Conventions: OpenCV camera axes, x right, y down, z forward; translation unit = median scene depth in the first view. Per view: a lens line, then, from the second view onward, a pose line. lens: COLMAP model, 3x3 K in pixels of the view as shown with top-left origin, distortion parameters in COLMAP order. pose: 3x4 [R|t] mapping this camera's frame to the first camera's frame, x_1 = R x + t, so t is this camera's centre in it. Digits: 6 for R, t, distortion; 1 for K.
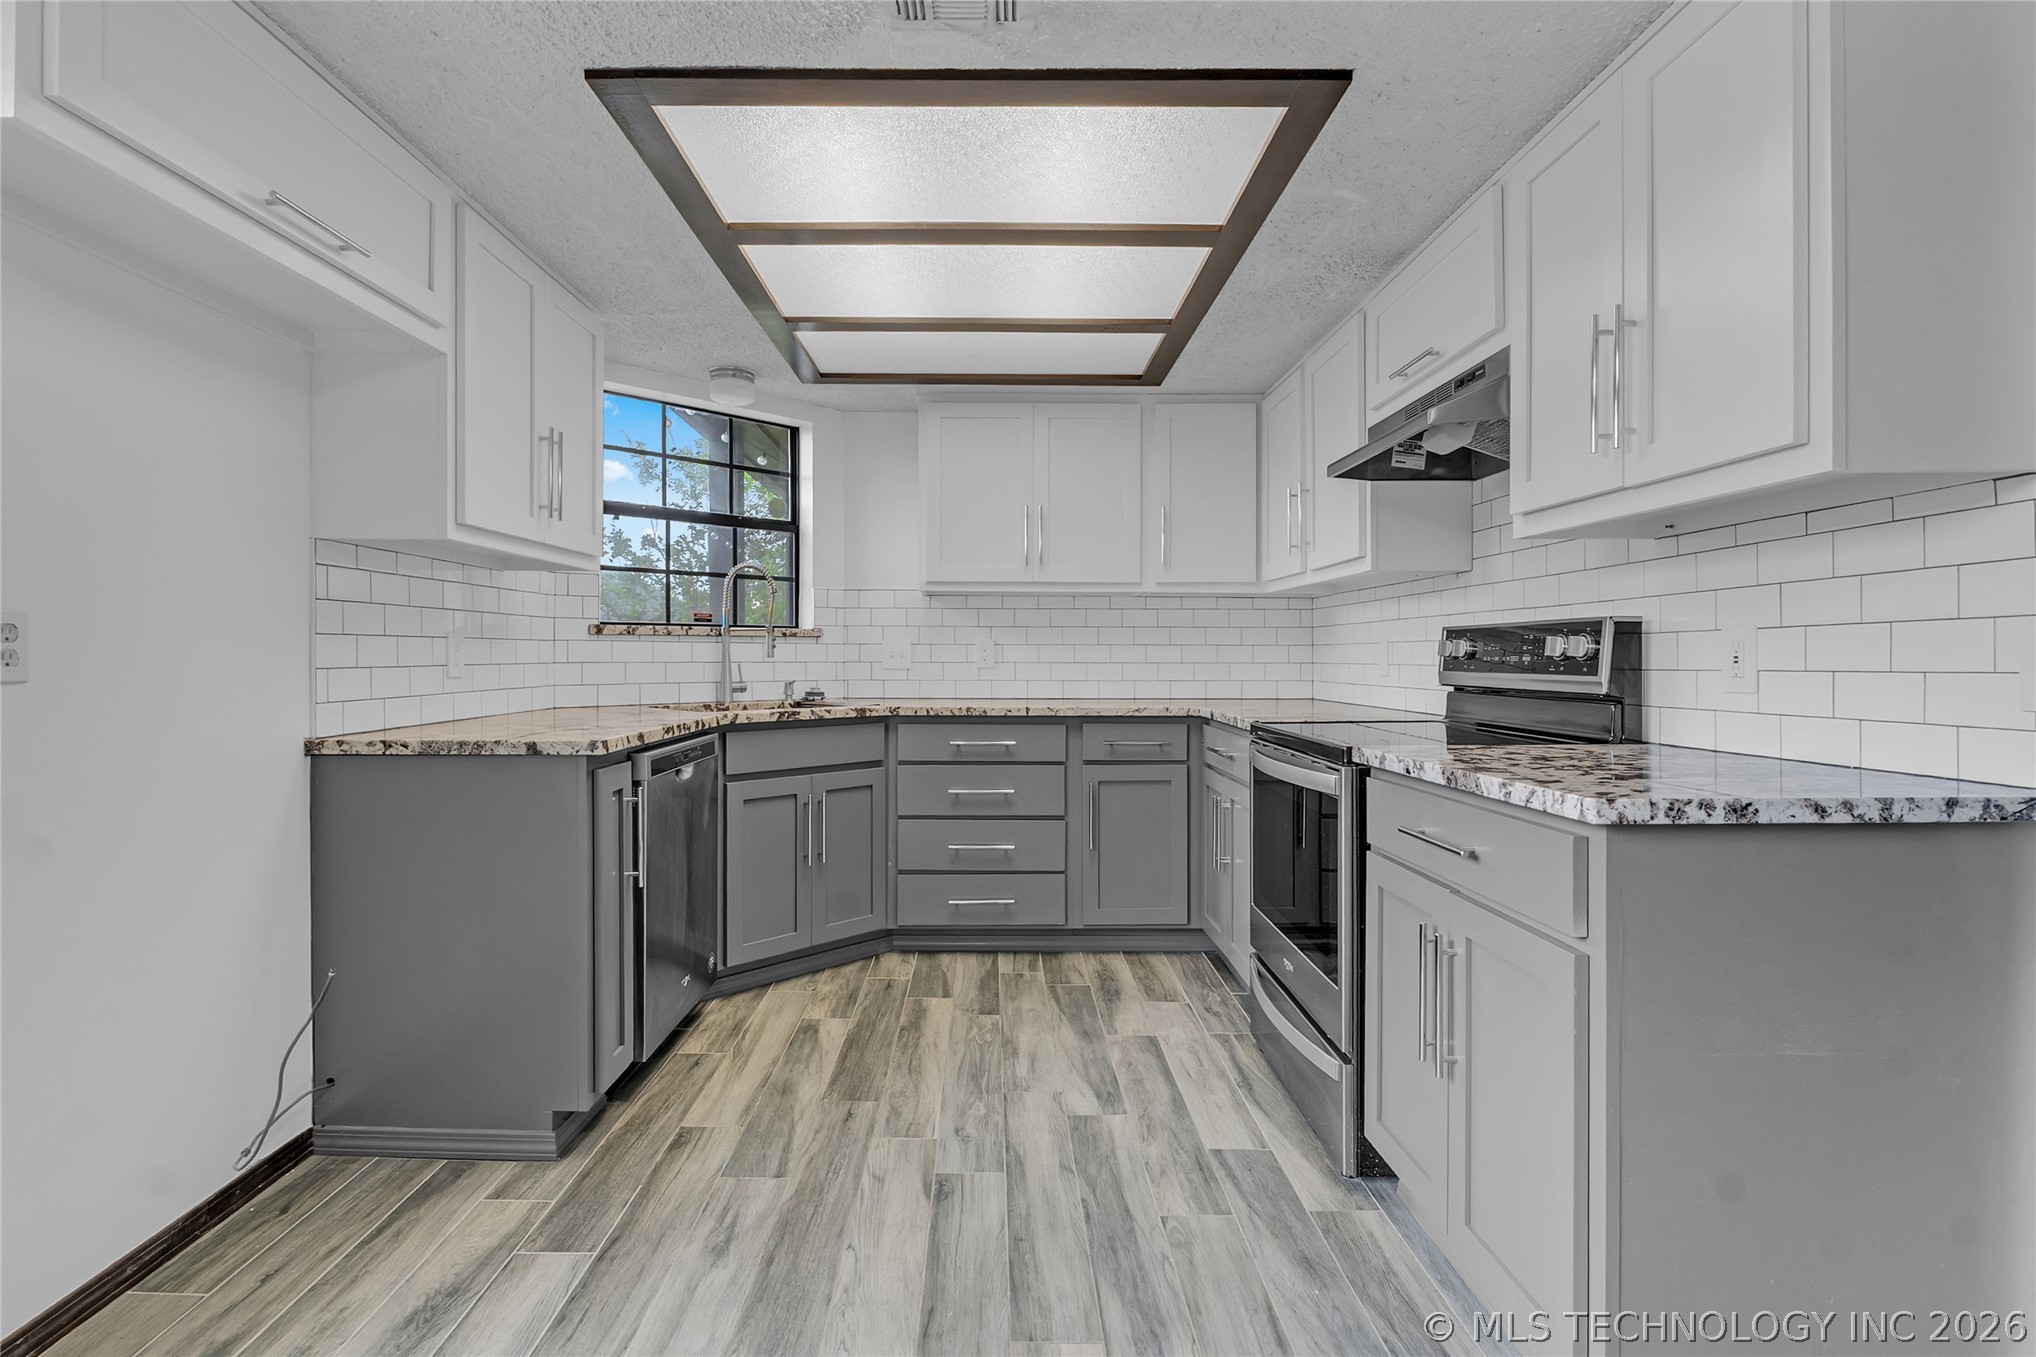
lens RADIAL K [[969.0, 0, 1009.4], [0, 969.0, 664.4], [0, 0, 1]] dist [-0.004969, -0.000928]
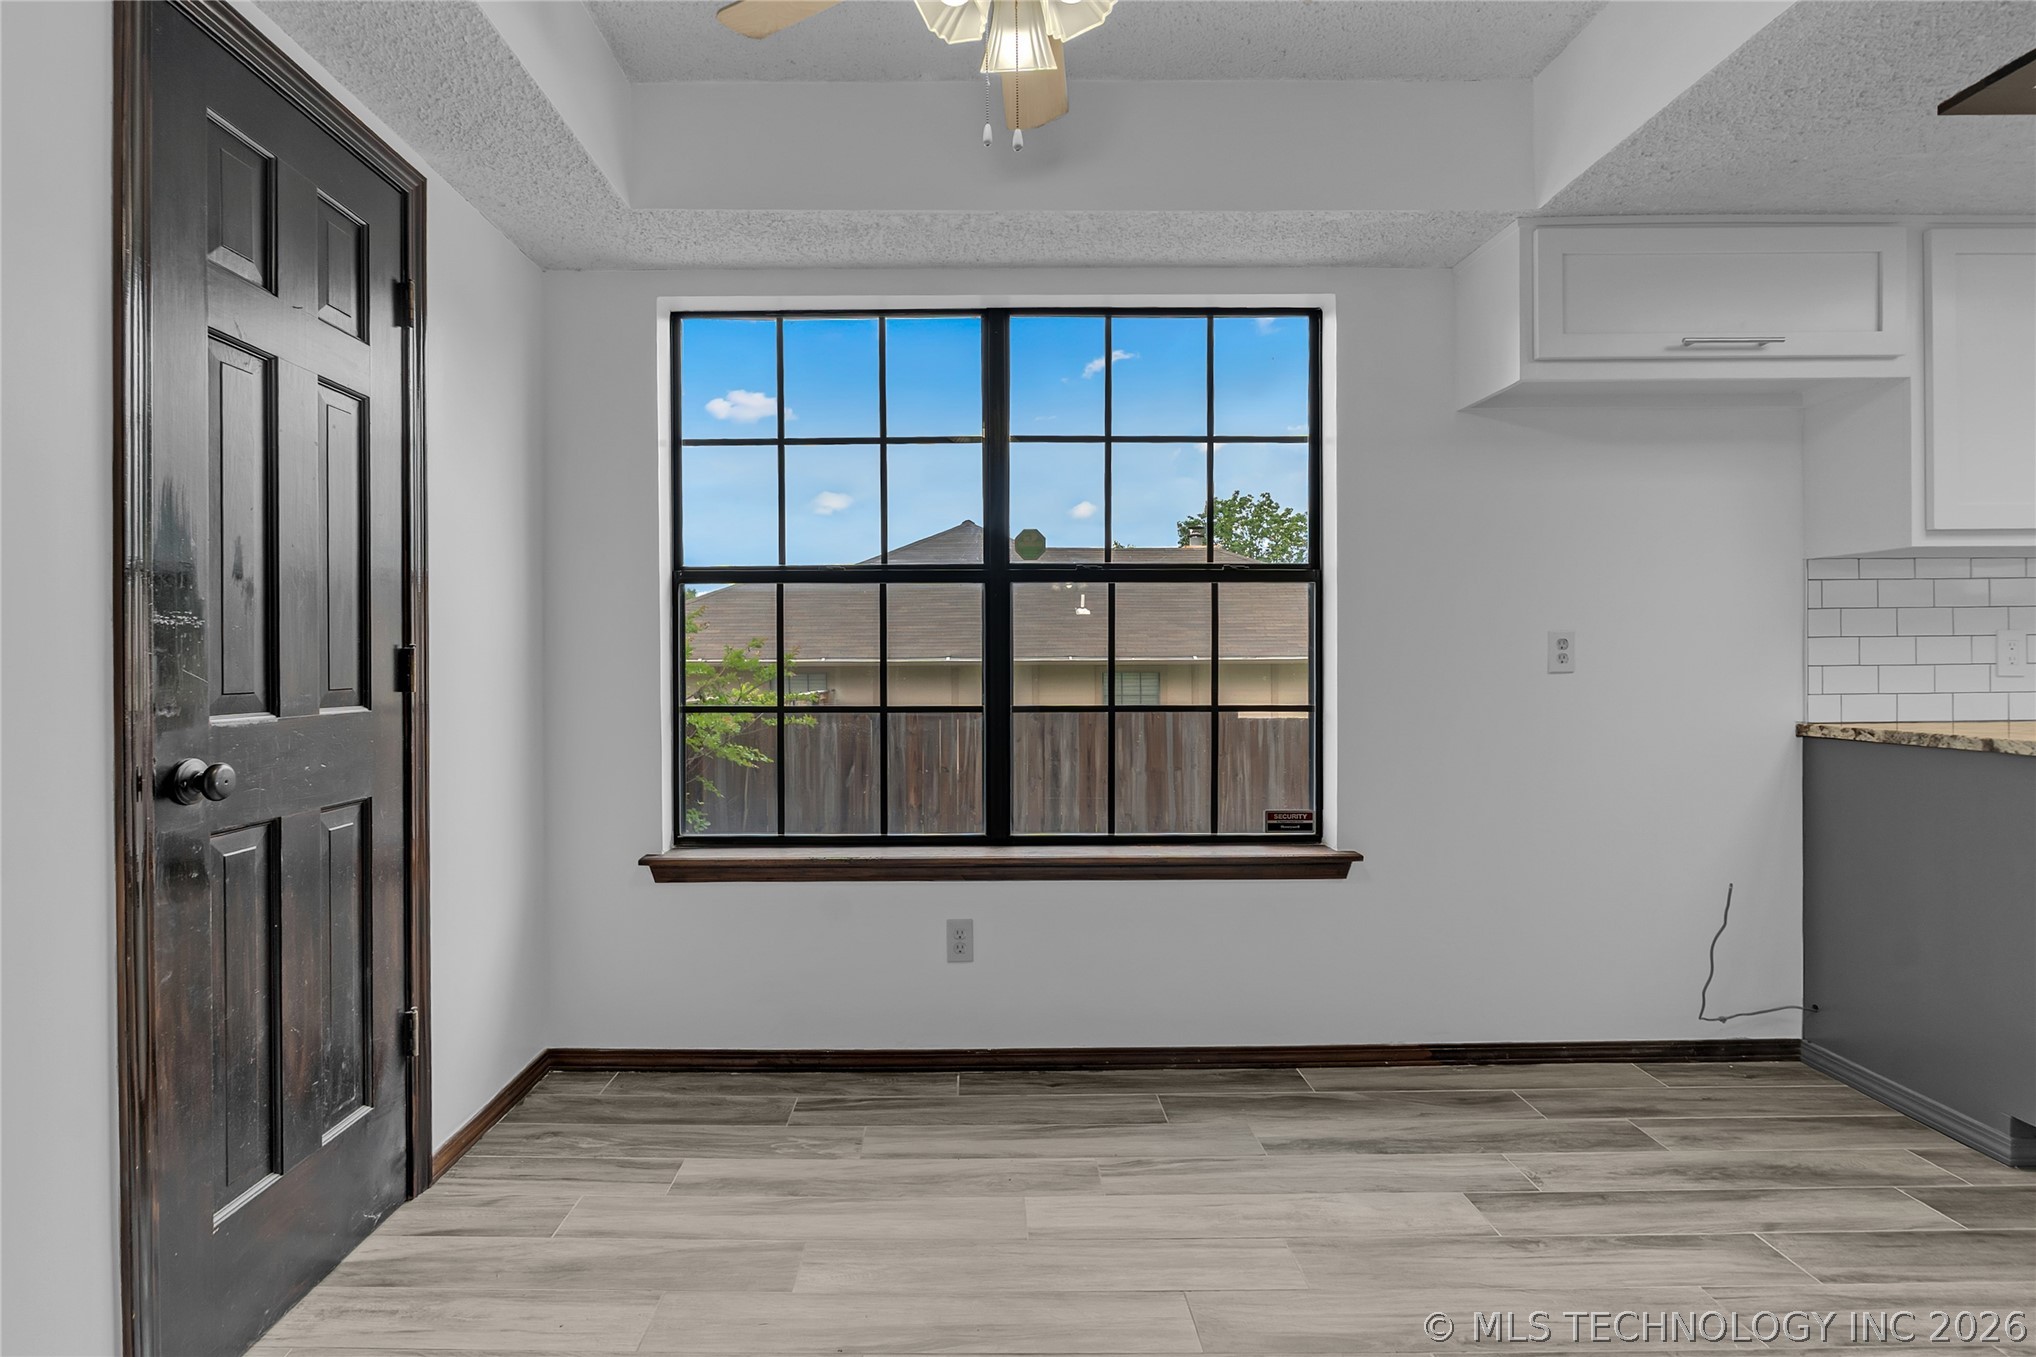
lens RADIAL K [[969.0, 0, 1033.7], [0, 969.0, 660.2], [0, 0, 1]] dist [-0.004969, -0.000928]
pose [[0.066393, -0.005291, -0.997780, 0.440535], [-0.000961, 0.999985, -0.005366, 0.004496], [0.997793, 0.001316, 0.066387, -0.057326]]
